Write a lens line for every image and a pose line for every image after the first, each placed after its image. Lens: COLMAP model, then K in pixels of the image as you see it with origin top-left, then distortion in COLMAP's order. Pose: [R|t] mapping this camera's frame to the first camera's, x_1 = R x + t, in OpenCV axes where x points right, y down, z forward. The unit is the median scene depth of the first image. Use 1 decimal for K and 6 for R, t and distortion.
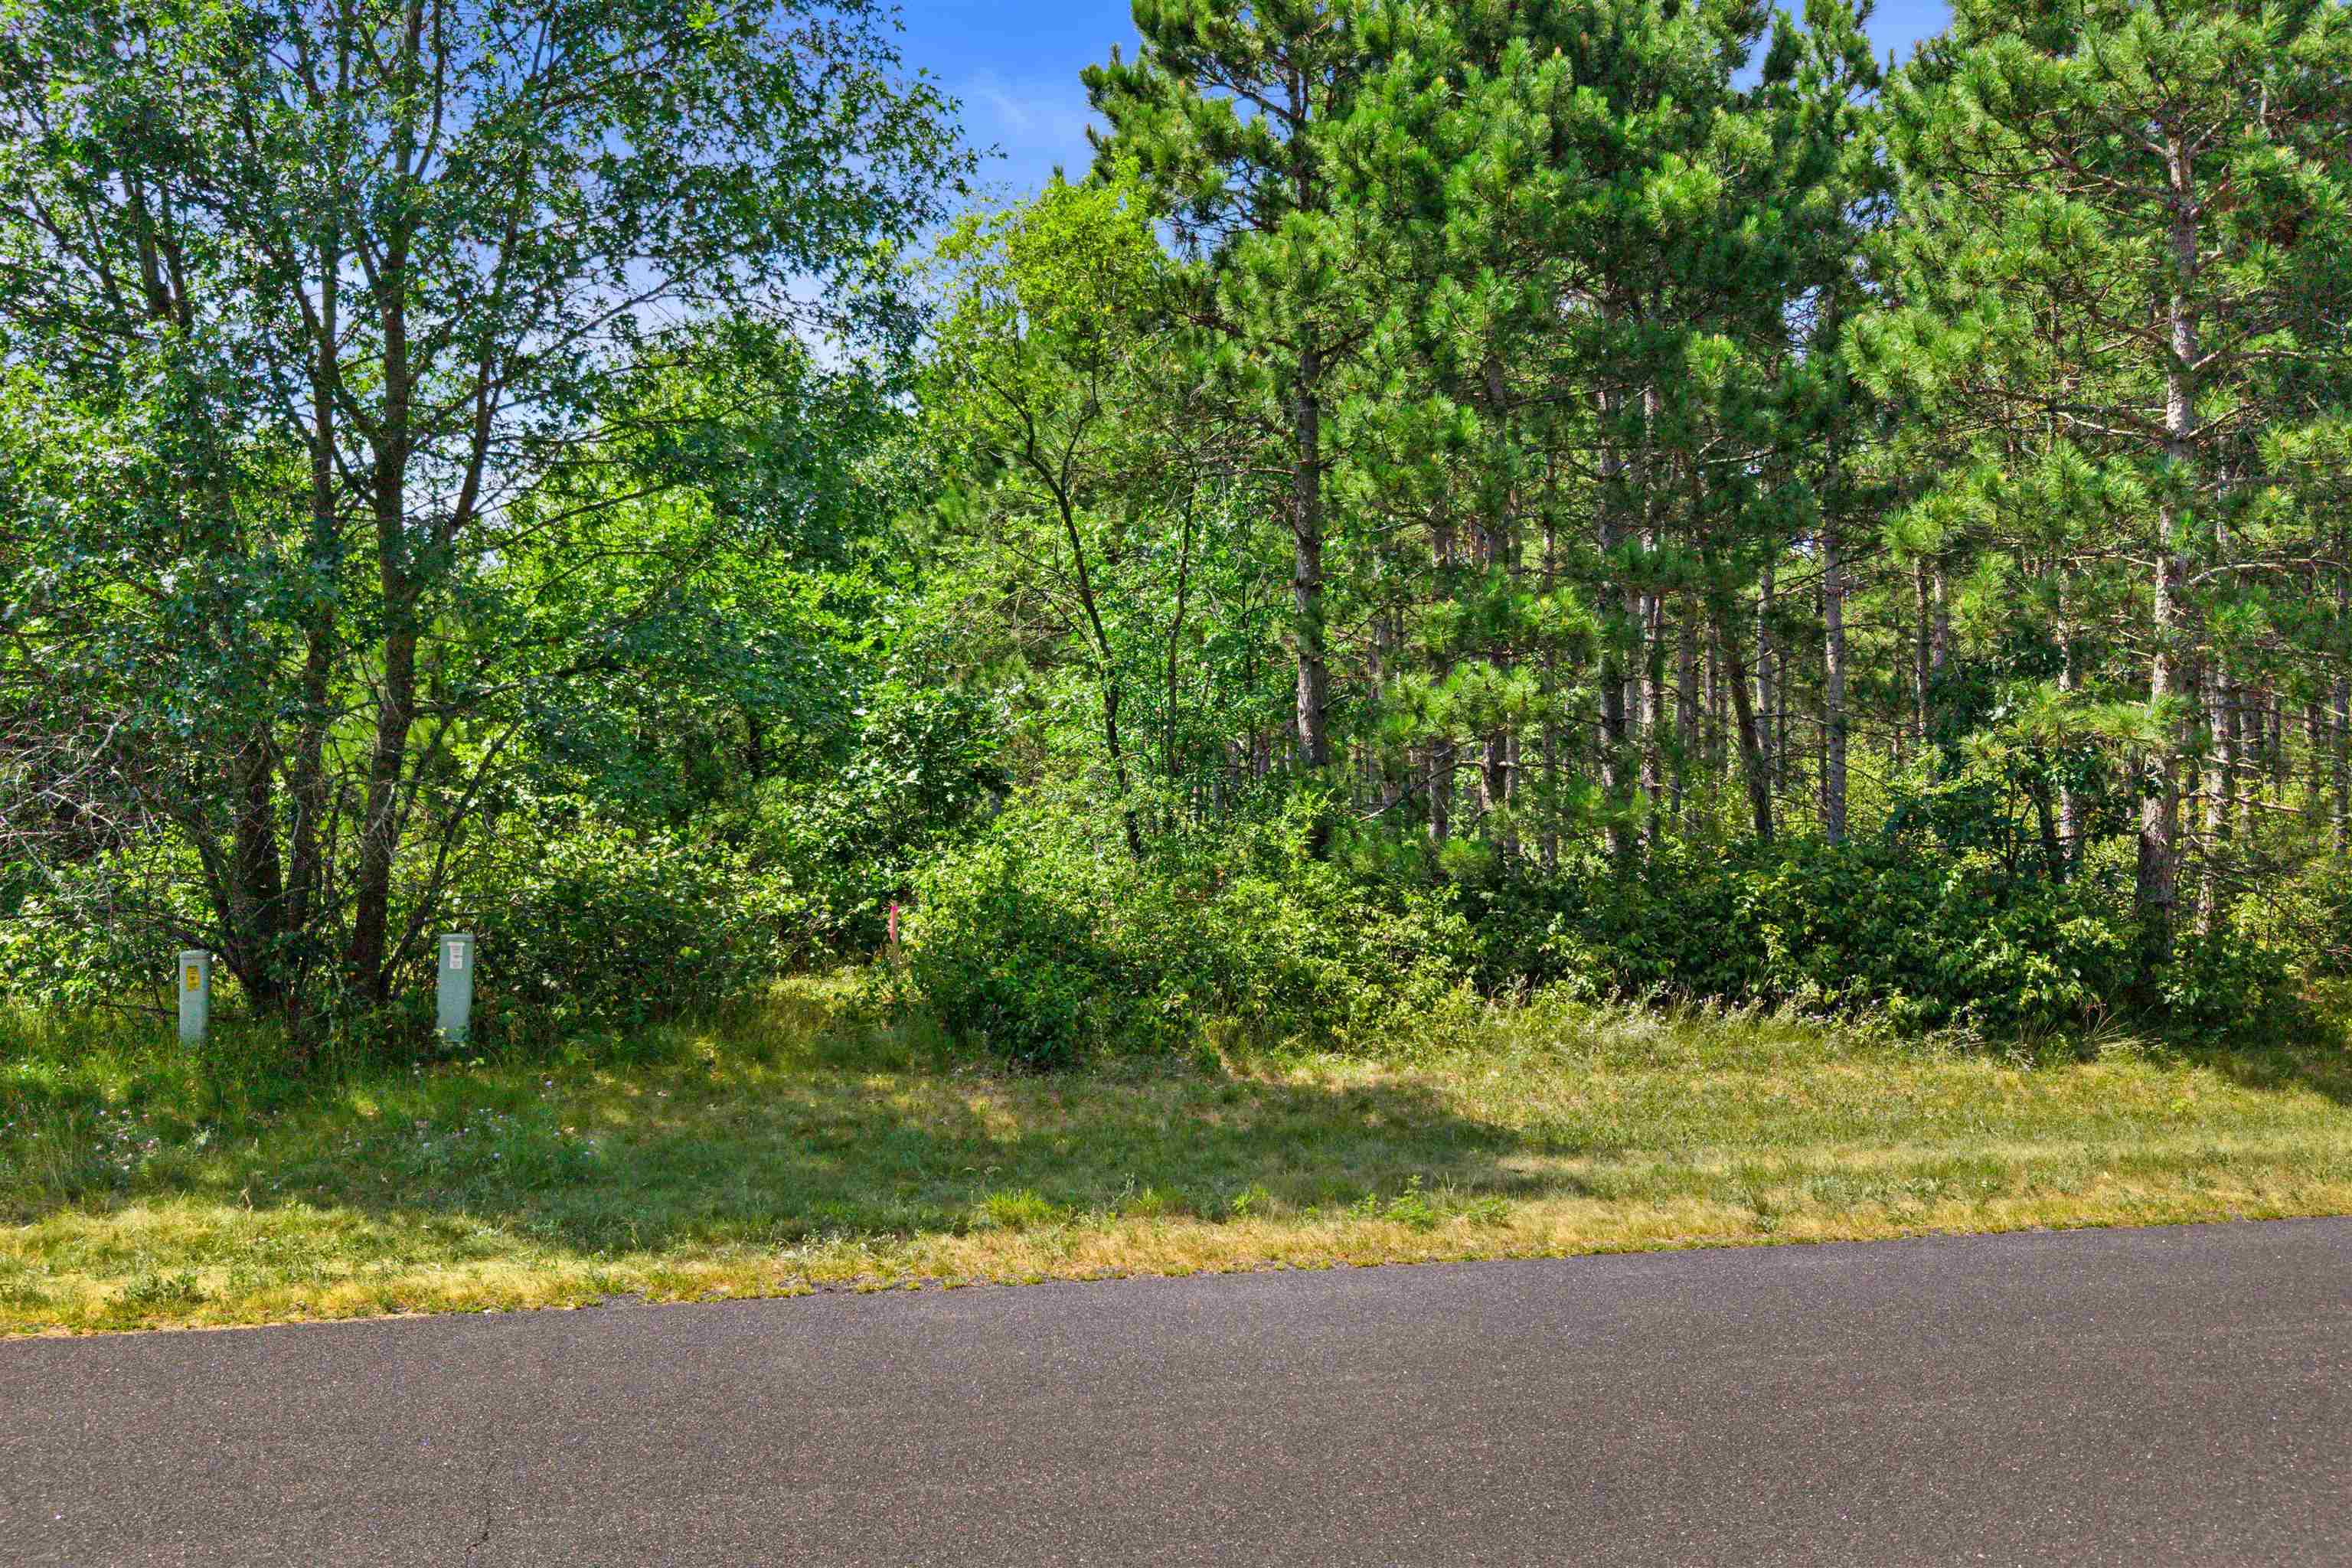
lens RADIAL K [[1629.5, 0, 1174.5], [0, 1629.5, 785.4], [0, 0, 1]] dist [-0.002185, -0.008175]
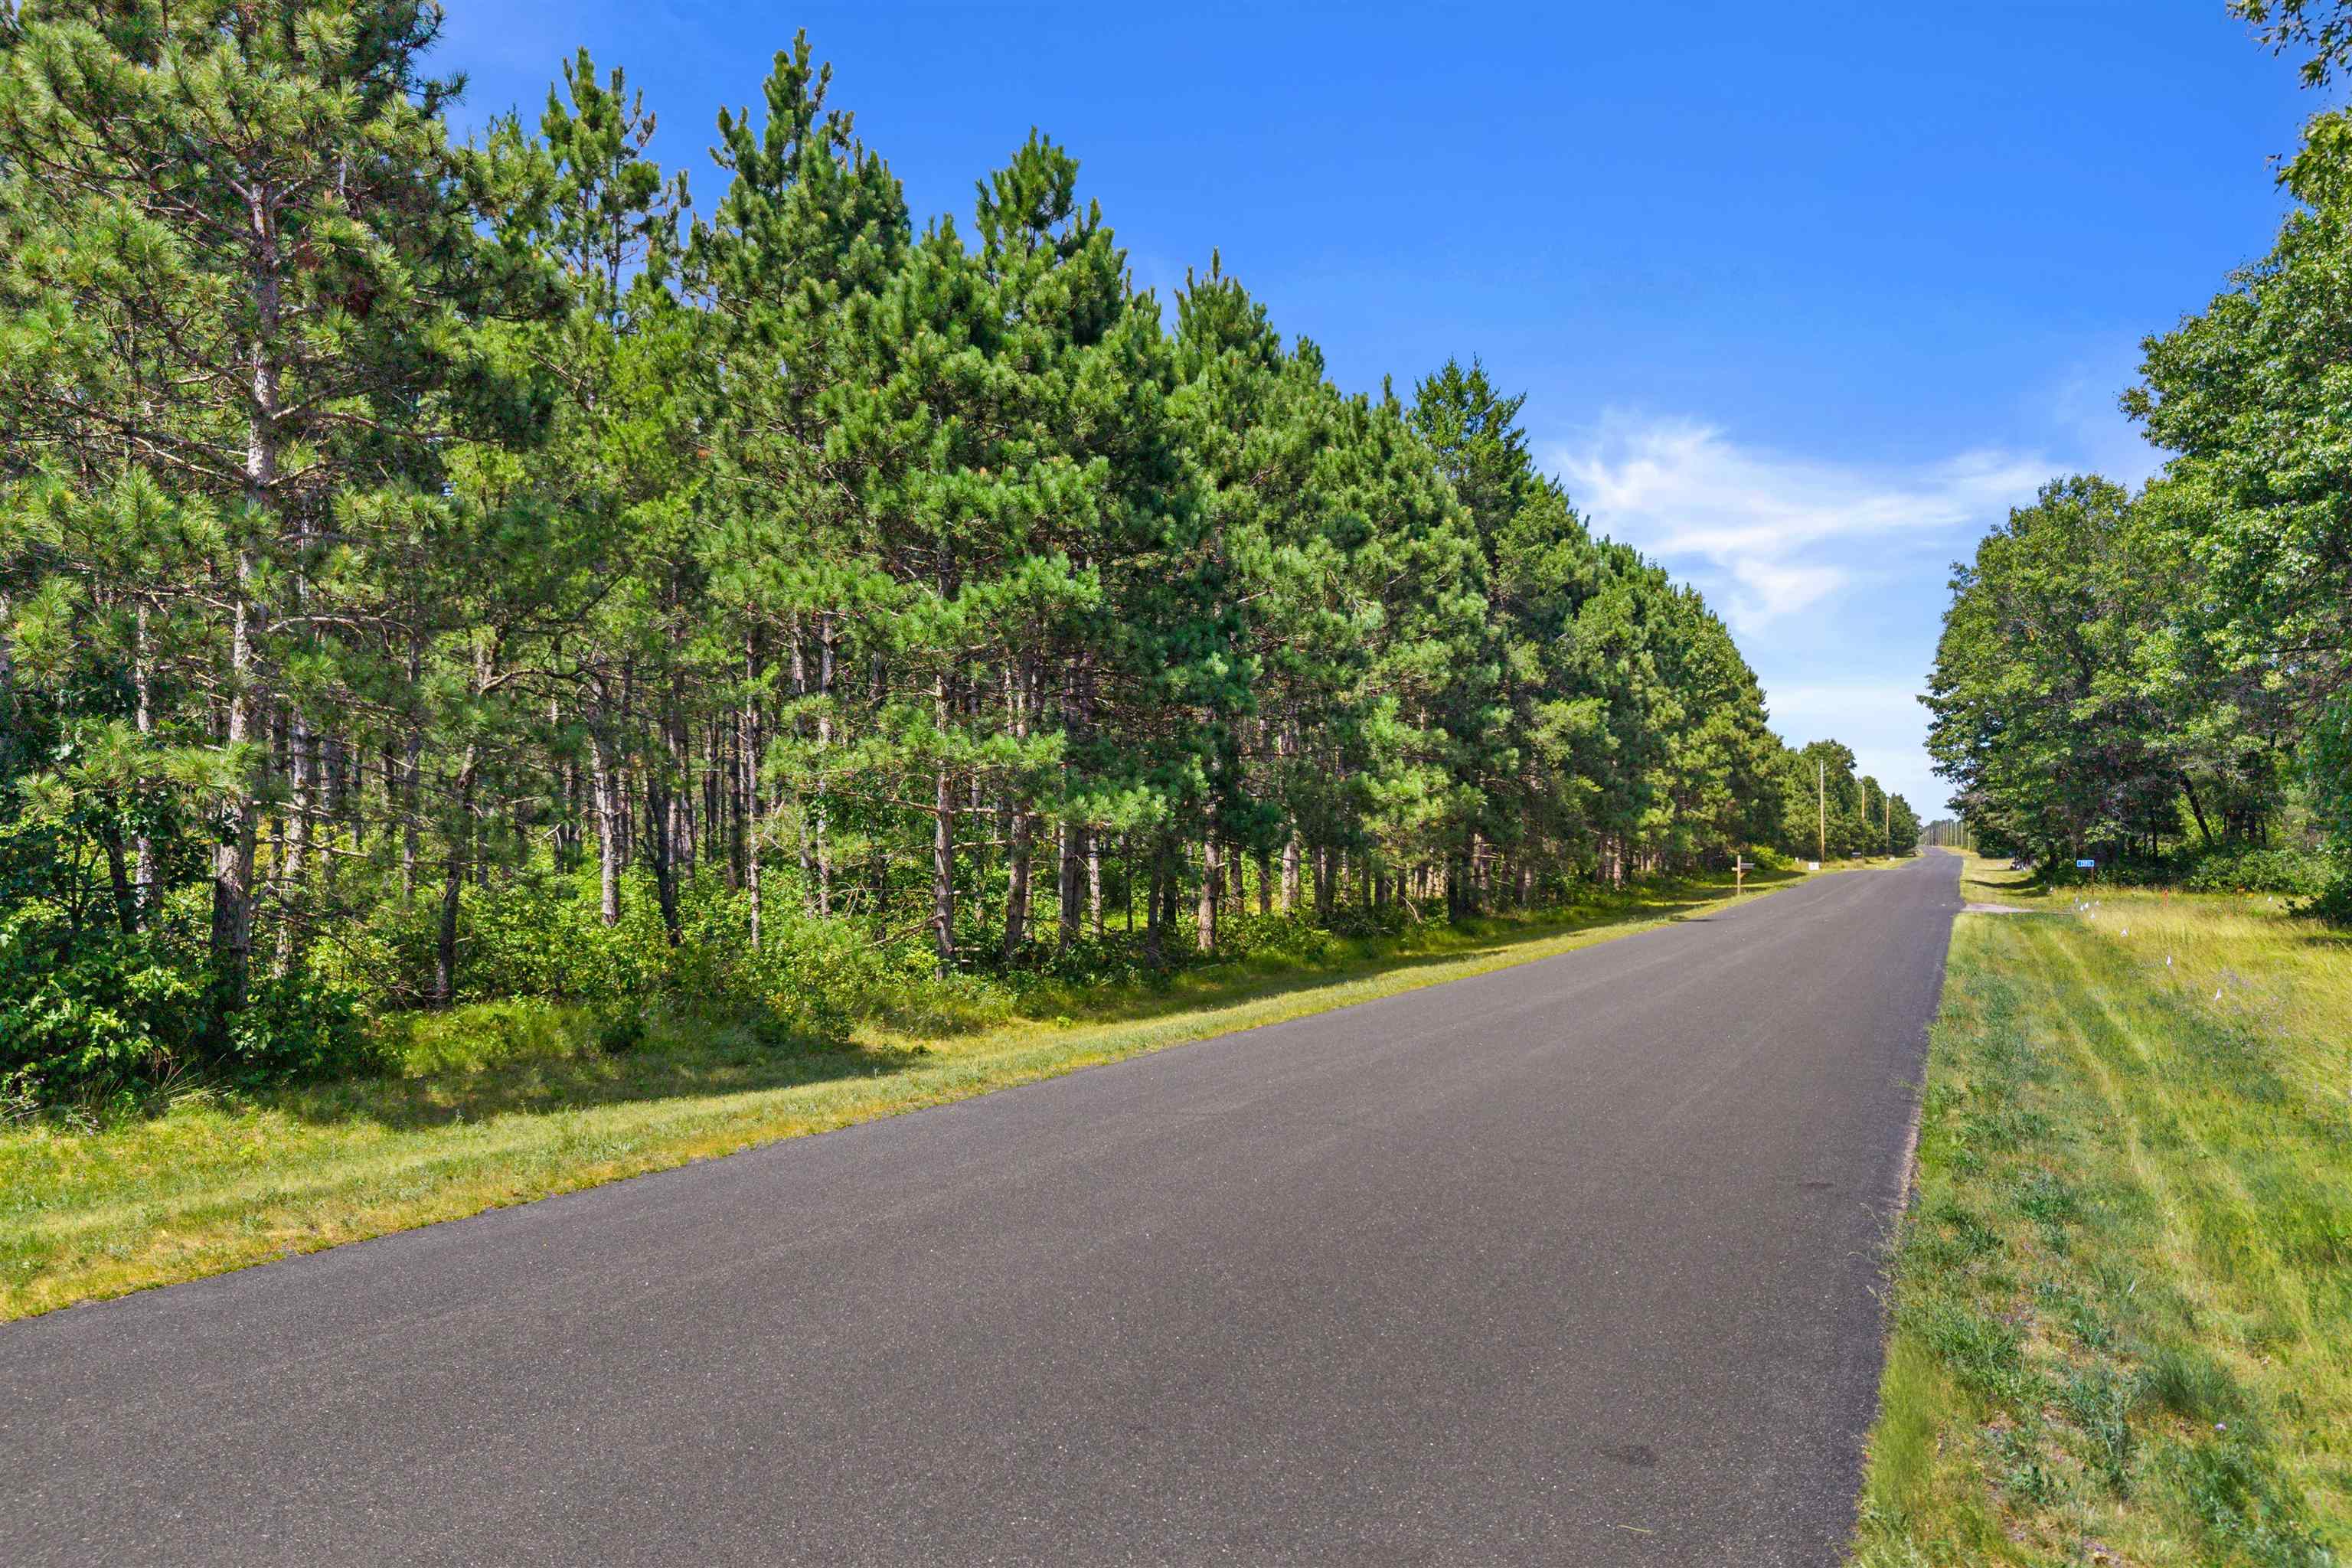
lens RADIAL K [[1629.5, 0, 1155.1], [0, 1629.5, 846.0], [0, 0, 1]] dist [-0.002185, -0.008175]
pose [[0.658408, 0.003300, 0.752654, 0.226933], [-0.006828, 0.999975, 0.001588, 0.003587], [-0.752630, -0.006184, 0.658415, -0.076880]]
